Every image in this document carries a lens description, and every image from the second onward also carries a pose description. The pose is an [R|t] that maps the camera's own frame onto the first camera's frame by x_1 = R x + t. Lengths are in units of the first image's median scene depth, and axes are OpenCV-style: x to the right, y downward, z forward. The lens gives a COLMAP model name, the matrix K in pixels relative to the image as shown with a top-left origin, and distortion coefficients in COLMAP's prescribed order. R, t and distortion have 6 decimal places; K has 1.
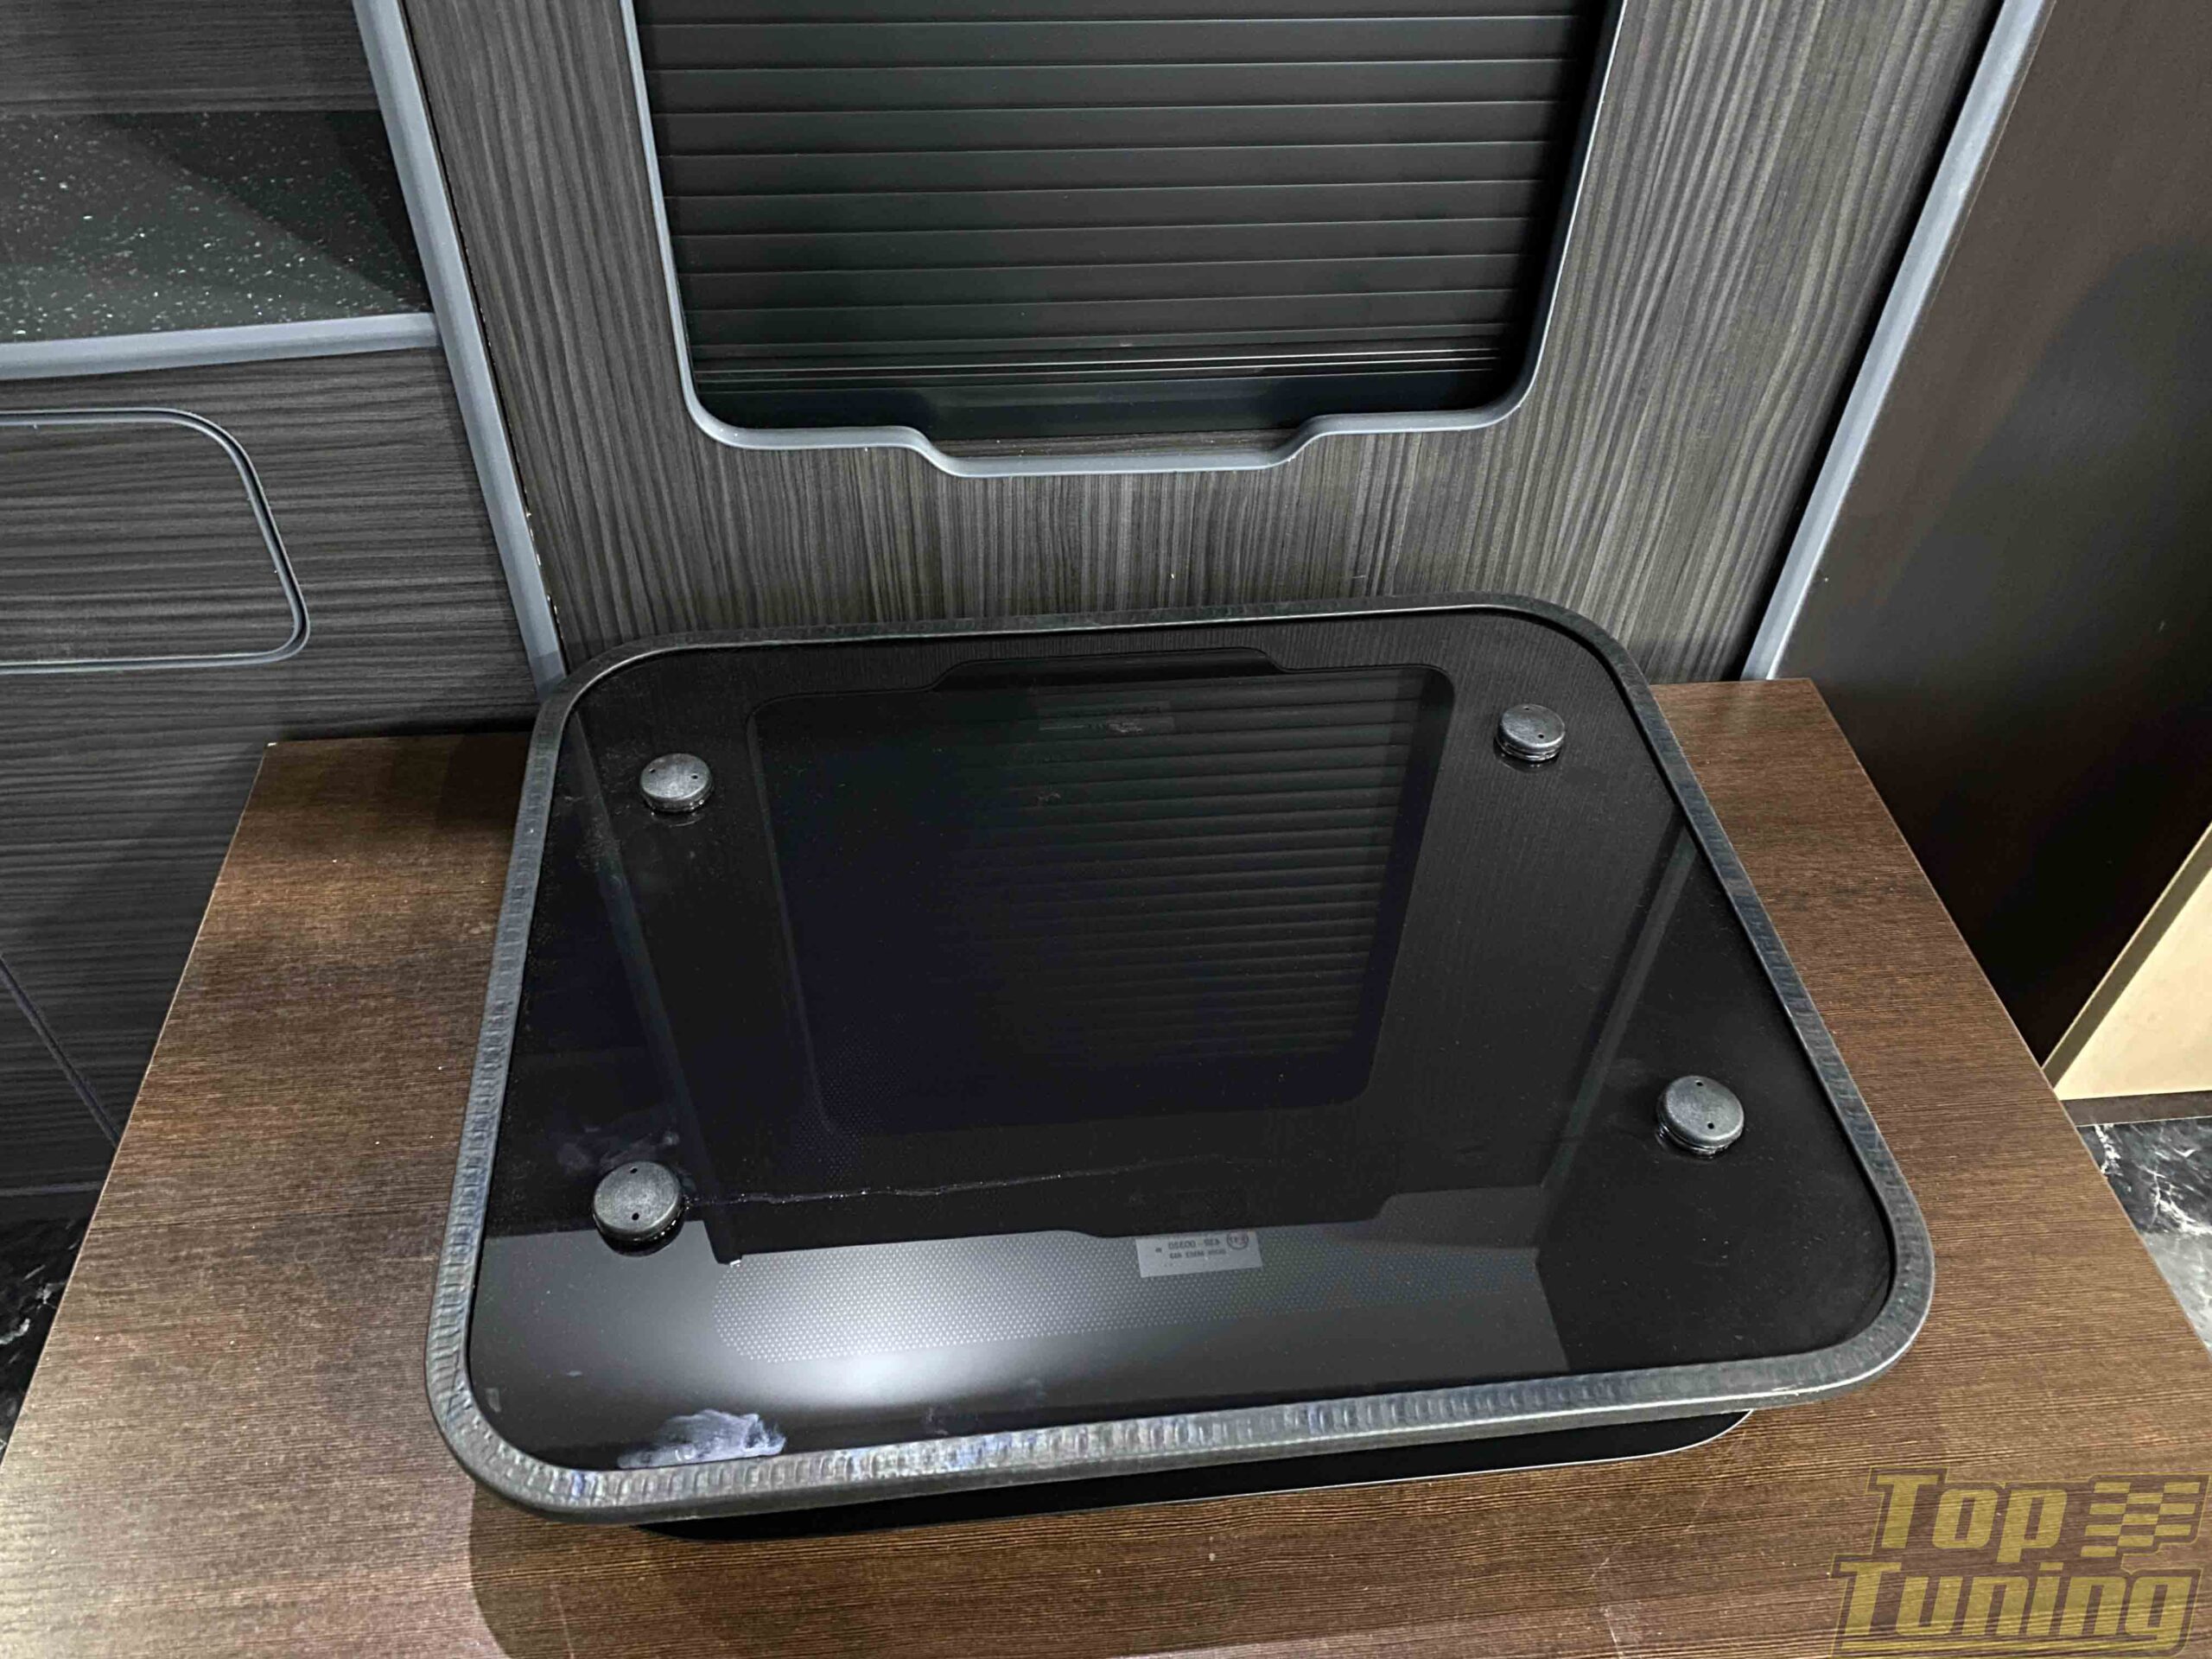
lens RADIAL K [[1700.3, 0, 1101.9], [0, 1700.3, 842.0], [0, 0, 1]] dist [0.013171, -0.011342]
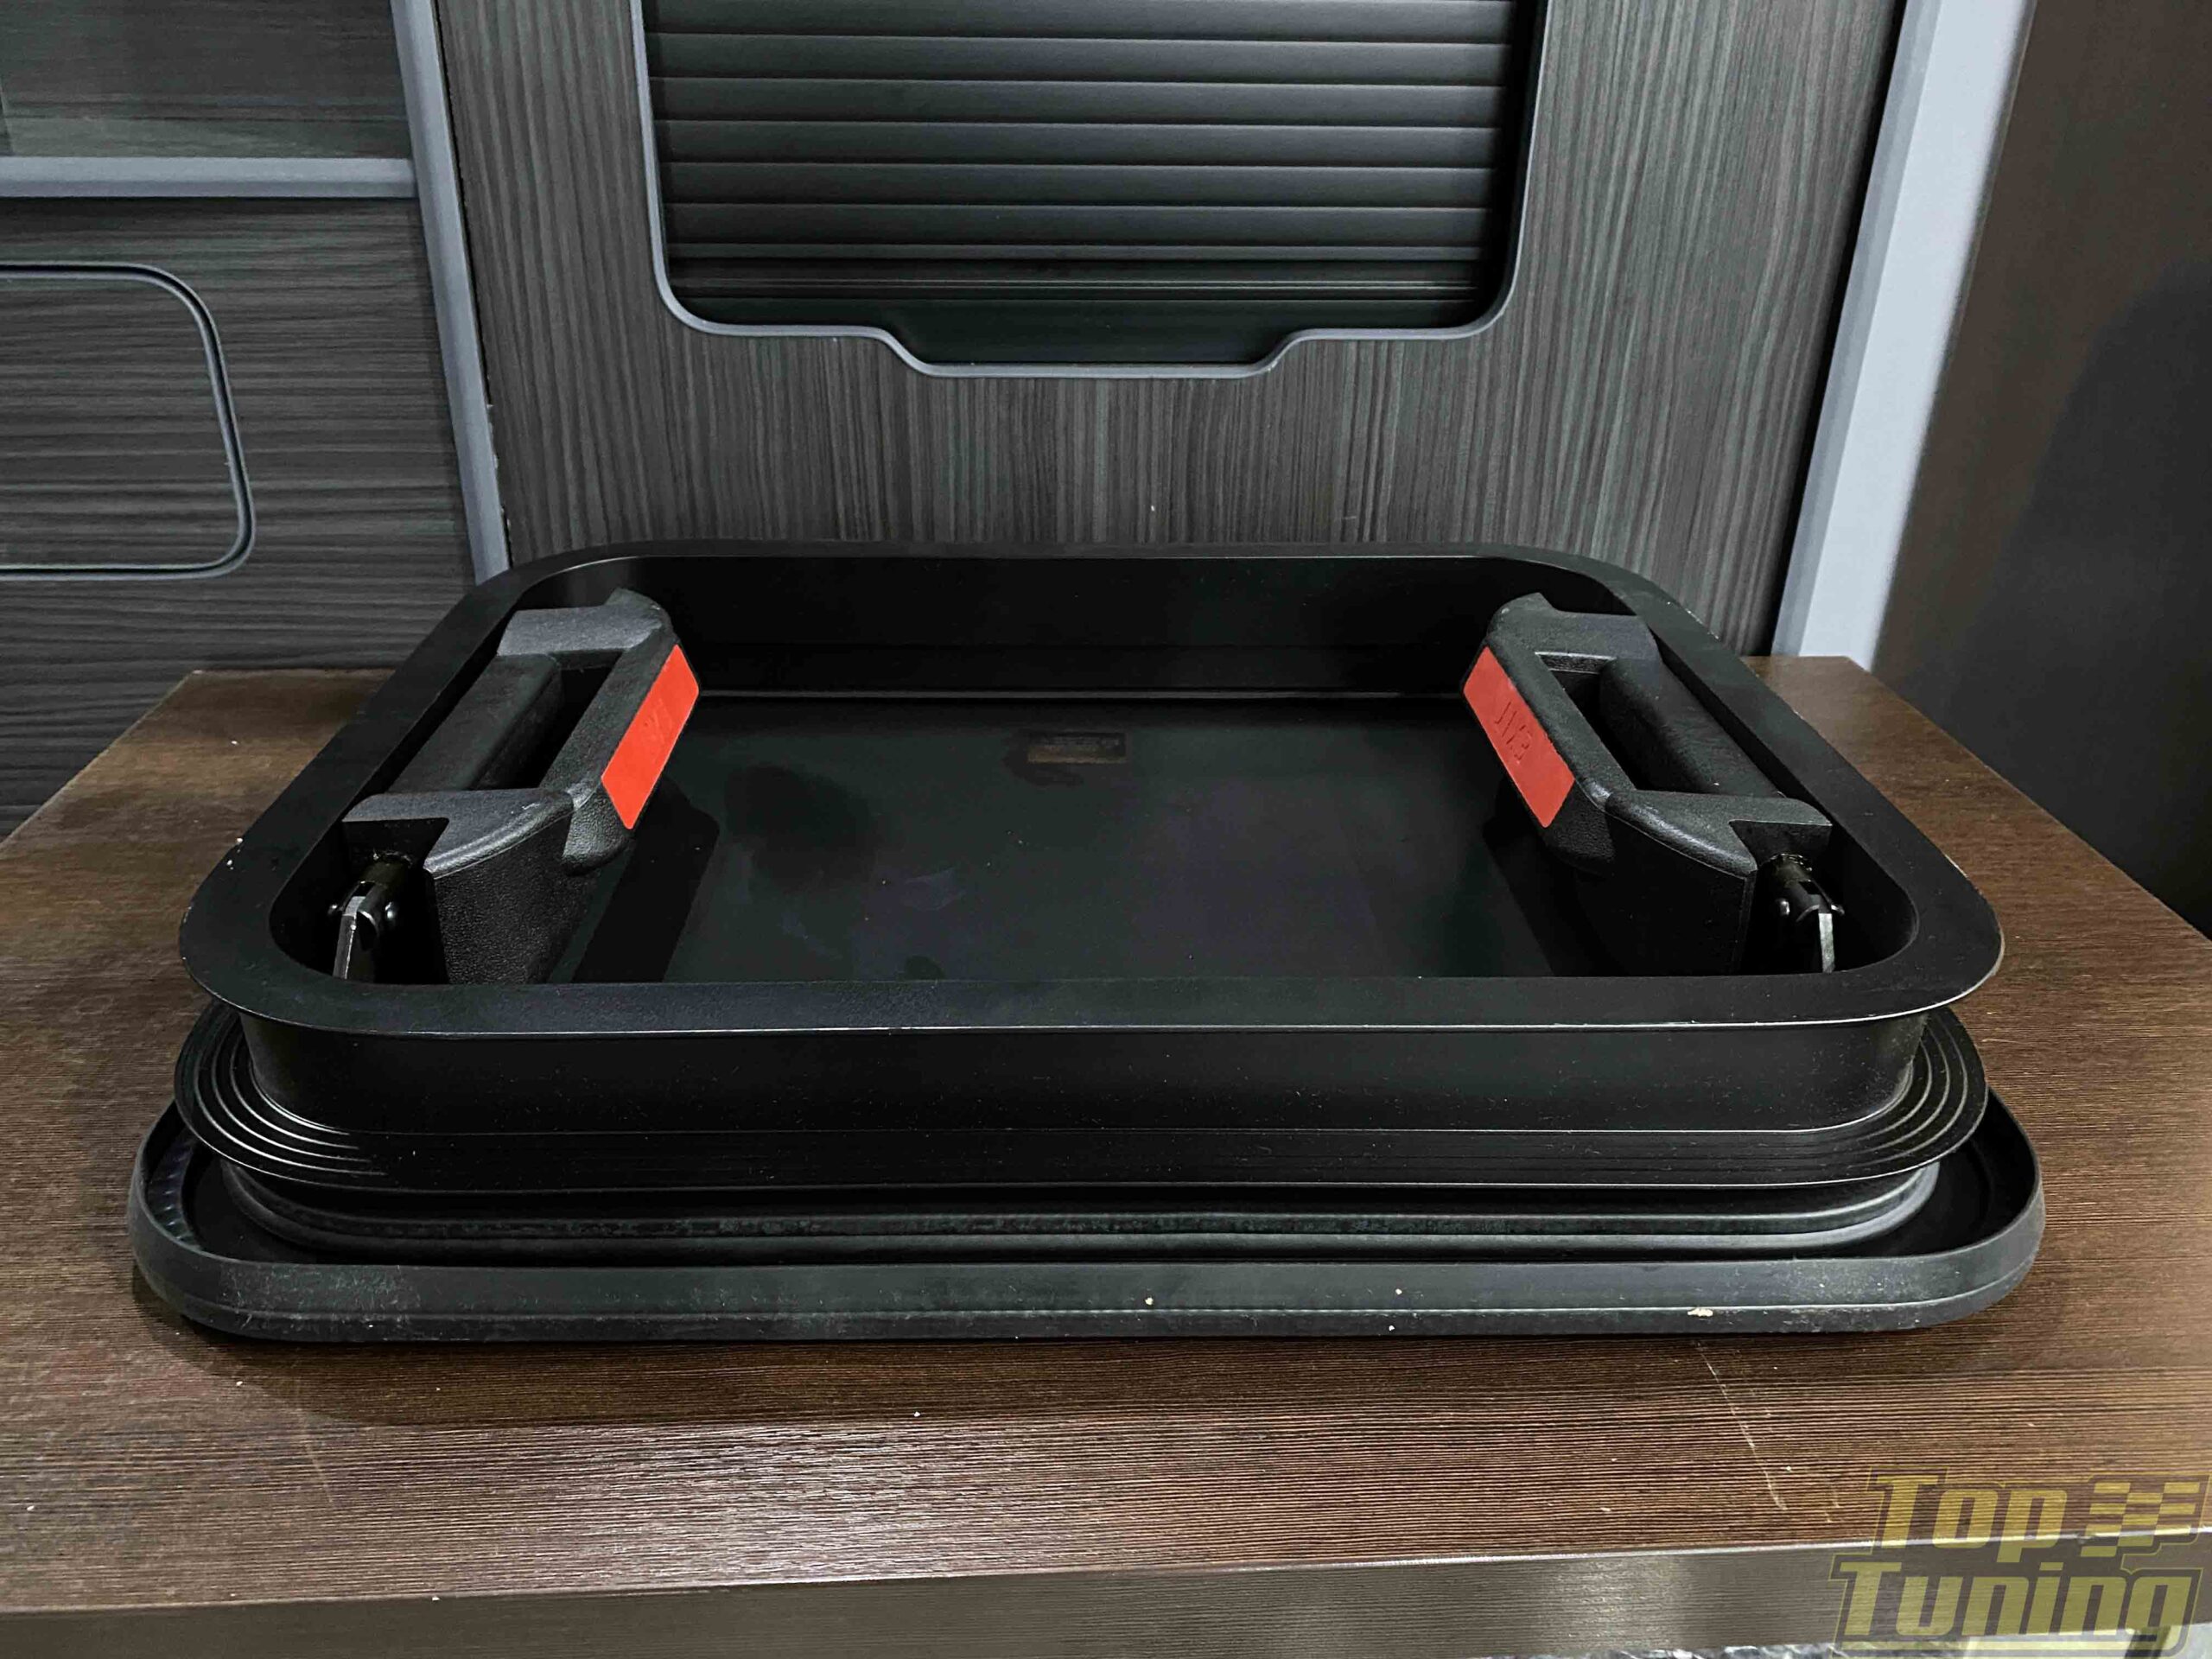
lens RADIAL K [[1700.3, 0, 1089.3], [0, 1700.3, 829.8], [0, 0, 1]] dist [0.013171, -0.011342]
pose [[0.999413, 0.002312, -0.034180, 0.043140], [-0.013355, 0.945079, -0.326570, 0.361678], [0.031548, 0.326835, 0.944555, 0.168724]]
